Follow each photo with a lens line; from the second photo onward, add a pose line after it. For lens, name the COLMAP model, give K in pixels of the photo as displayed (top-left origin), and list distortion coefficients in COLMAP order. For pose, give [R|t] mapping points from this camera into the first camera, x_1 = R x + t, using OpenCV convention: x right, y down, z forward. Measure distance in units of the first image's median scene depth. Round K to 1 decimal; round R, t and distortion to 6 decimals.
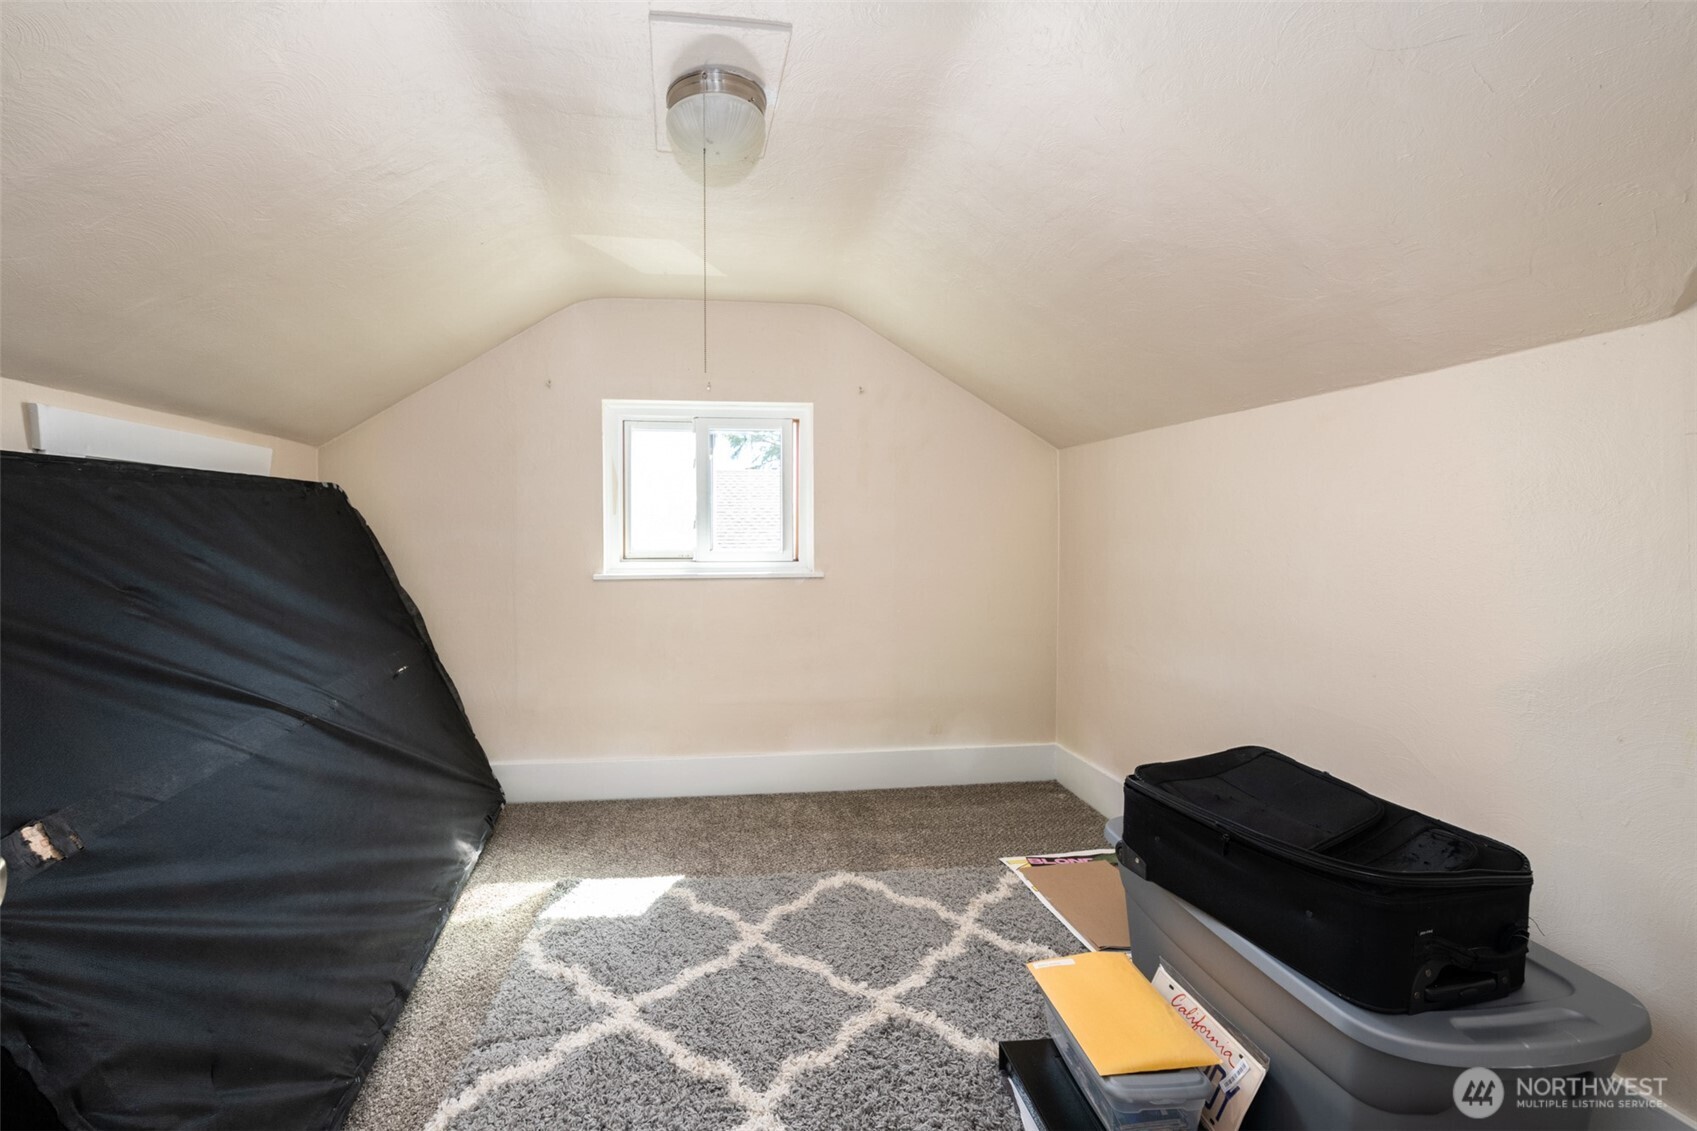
lens RADIAL K [[682.9, 0, 839.0], [0, 682.9, 554.5], [0, 0, 1]] dist [-0.015167, -0.000774]
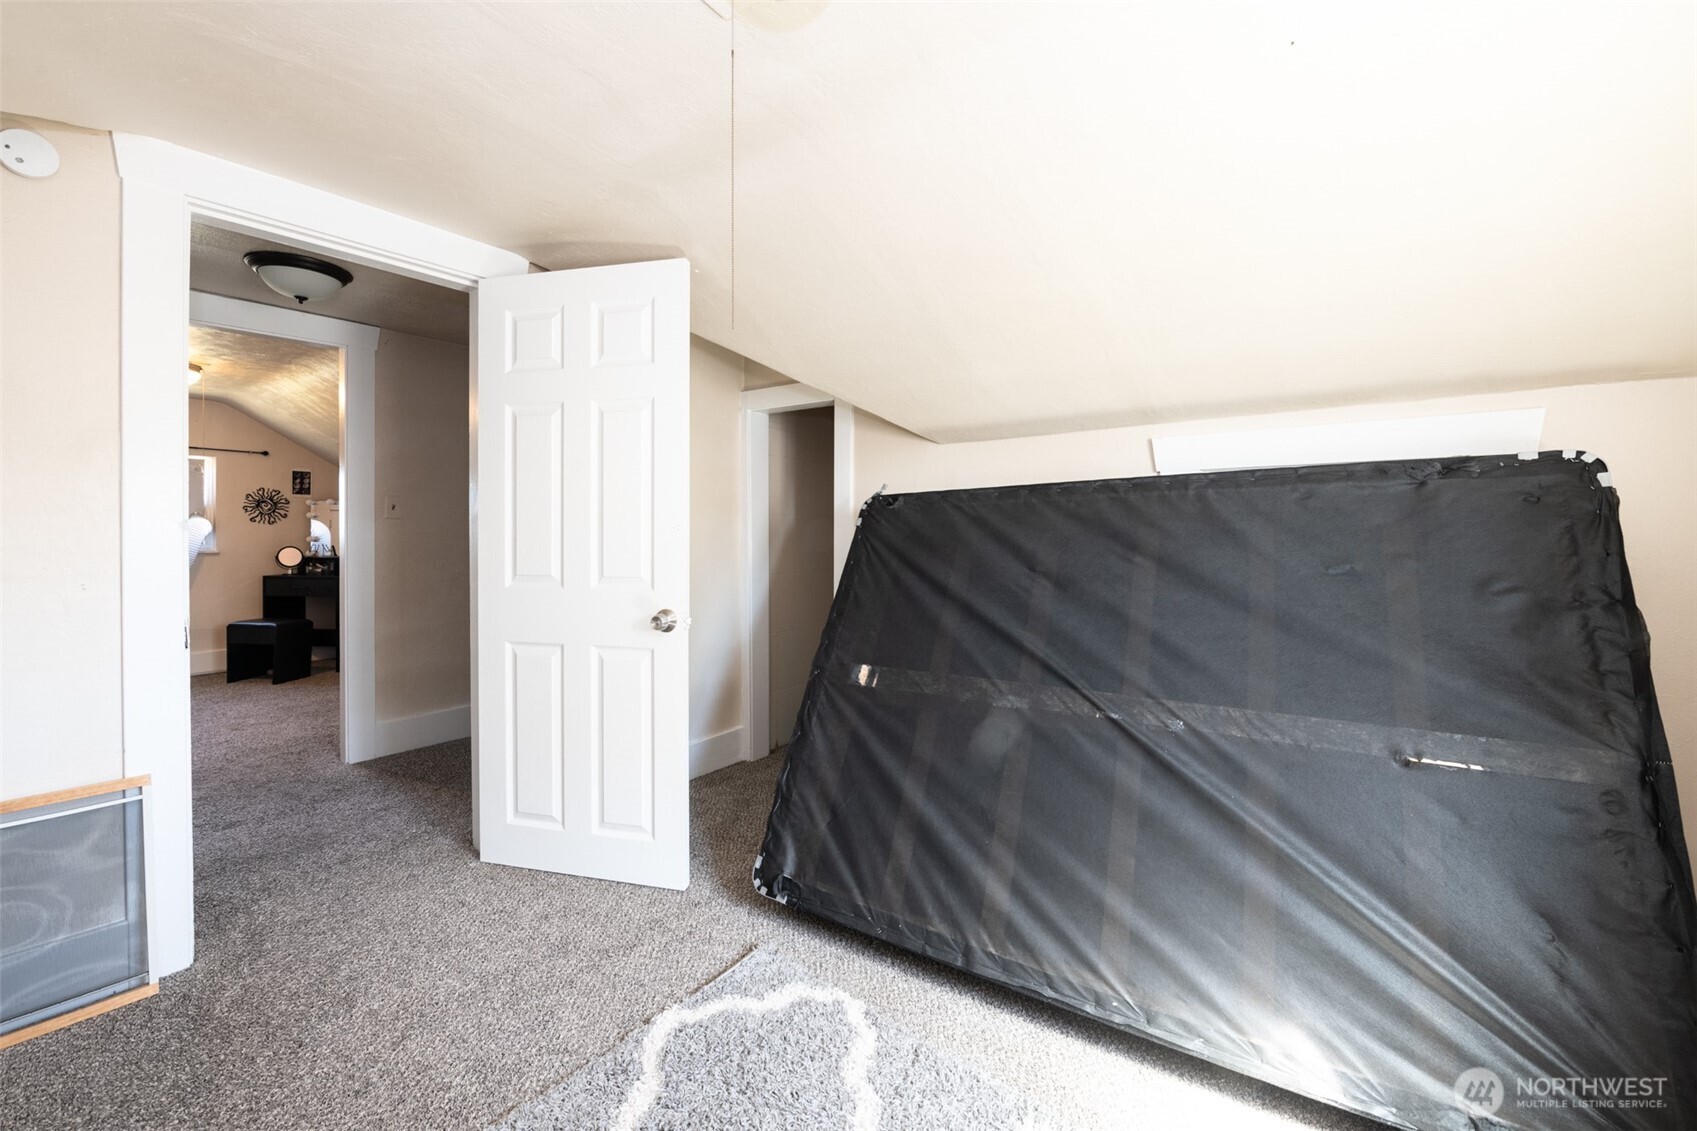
lens RADIAL K [[693.5, 0, 850.4], [0, 693.5, 536.8], [0, 0, 1]] dist [-0.012557, -0.000564]
pose [[-0.724617, 0.006605, -0.689120, 0.211946], [-0.006519, 0.999844, 0.016438, -0.045325], [0.689121, 0.016403, -0.724460, 1.363813]]
